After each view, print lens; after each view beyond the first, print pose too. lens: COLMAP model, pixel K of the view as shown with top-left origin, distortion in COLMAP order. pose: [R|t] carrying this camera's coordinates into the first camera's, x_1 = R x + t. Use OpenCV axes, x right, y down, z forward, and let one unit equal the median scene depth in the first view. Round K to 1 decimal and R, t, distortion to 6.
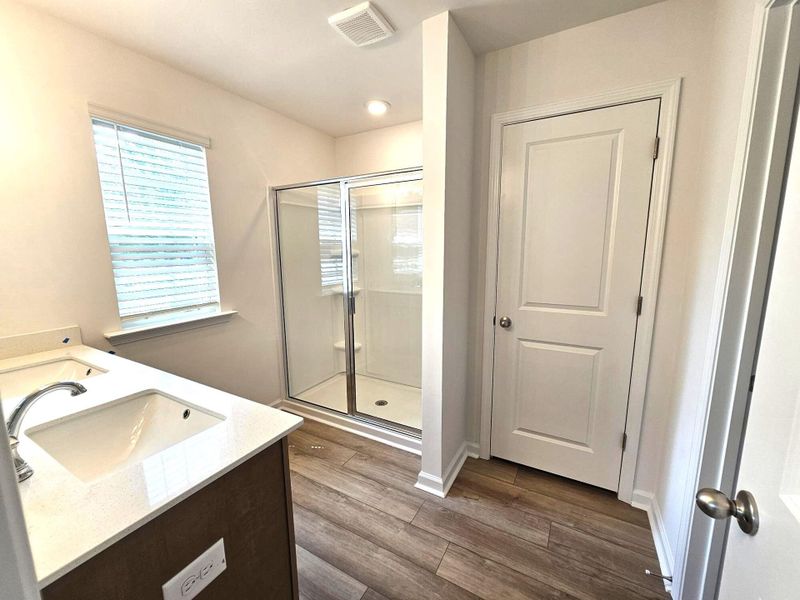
lens RADIAL K [[328.0, 0, 400.0], [0, 328.0, 300.0], [0, 0, 1]] dist [-0.001337, 0.000387]
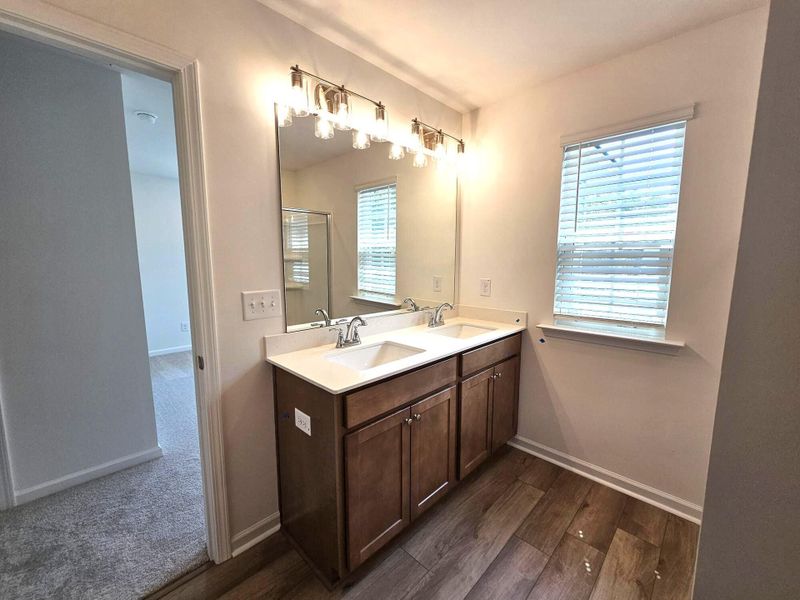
lens RADIAL K [[328.0, 0, 400.0], [0, 328.0, 300.0], [0, 0, 1]] dist [-0.001337, 0.000387]
pose [[-0.265636, 0.130467, -0.955205, 0.402553], [-0.149034, 0.973333, 0.174388, -0.116824], [0.952484, 0.188681, -0.239109, 0.739550]]
